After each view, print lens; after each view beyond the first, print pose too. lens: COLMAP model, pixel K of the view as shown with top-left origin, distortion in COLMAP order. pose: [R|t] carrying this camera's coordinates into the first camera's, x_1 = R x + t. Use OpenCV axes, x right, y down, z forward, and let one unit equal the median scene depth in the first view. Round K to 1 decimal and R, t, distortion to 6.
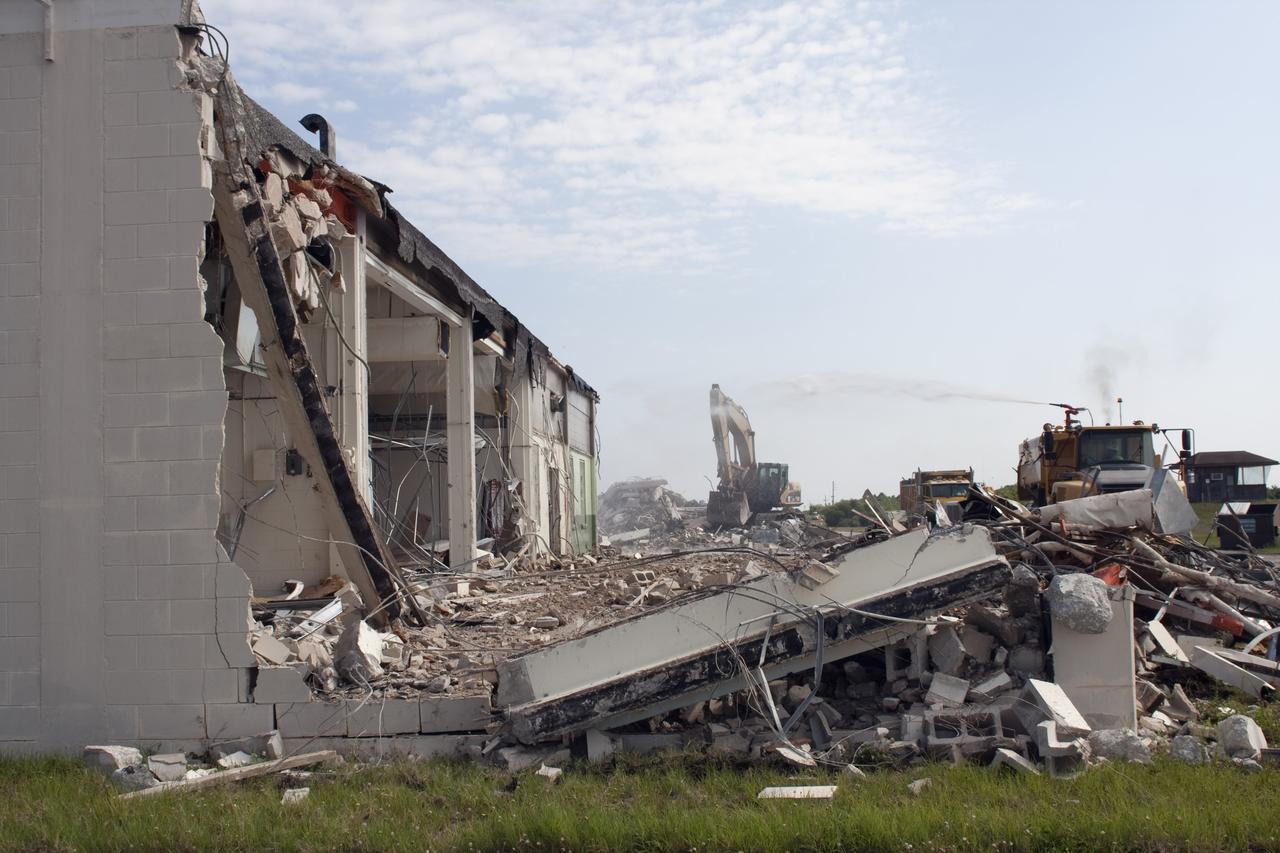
lens RADIAL K [[1423.7, 0, 640.0], [0, 1423.7, 426.5], [0, 0, 1]] dist [-0.066534, 0.039983]
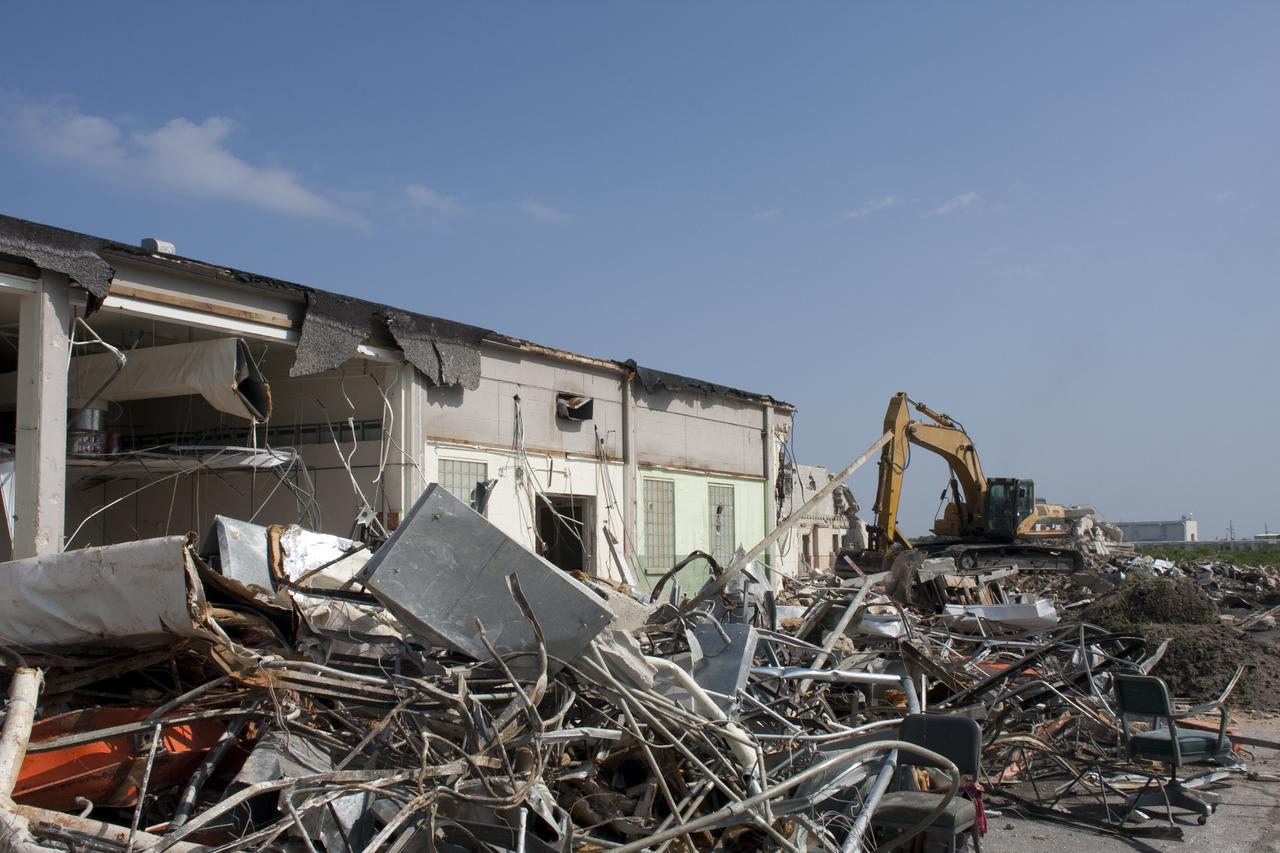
lens RADIAL K [[1423.7, 0, 640.0], [0, 1423.7, 426.5], [0, 0, 1]] dist [-0.066534, 0.039983]
pose [[0.907794, -0.025333, -0.418651, 1.046462], [0.016745, 0.999567, -0.024175, 0.043763], [0.419083, 0.014935, 0.907825, 1.187335]]
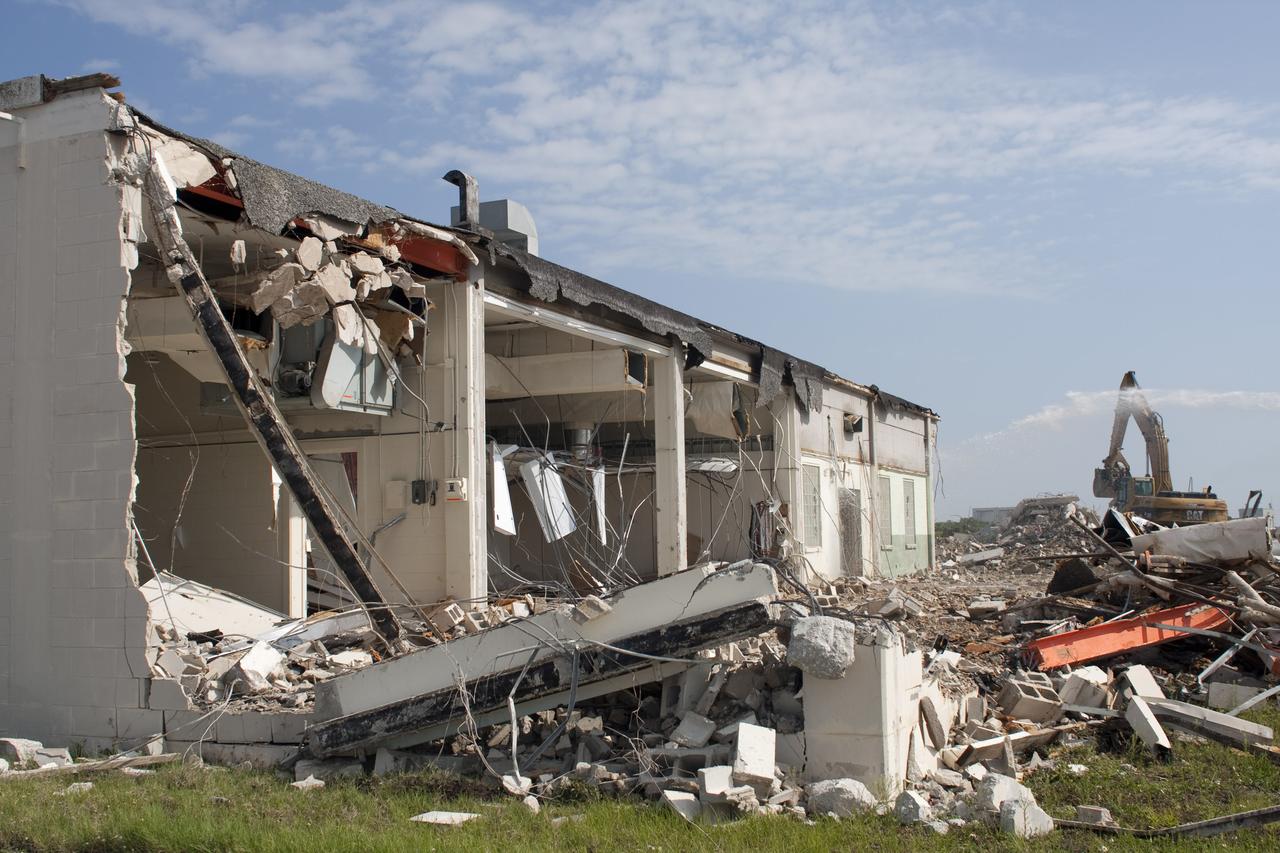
lens RADIAL K [[1423.7, 0, 640.0], [0, 1423.7, 426.5], [0, 0, 1]] dist [-0.066534, 0.039983]
pose [[0.943358, -0.019856, -0.331183, 0.473953], [0.016433, 0.999779, -0.013135, -0.013766], [0.331371, 0.006949, 0.943475, 0.037964]]
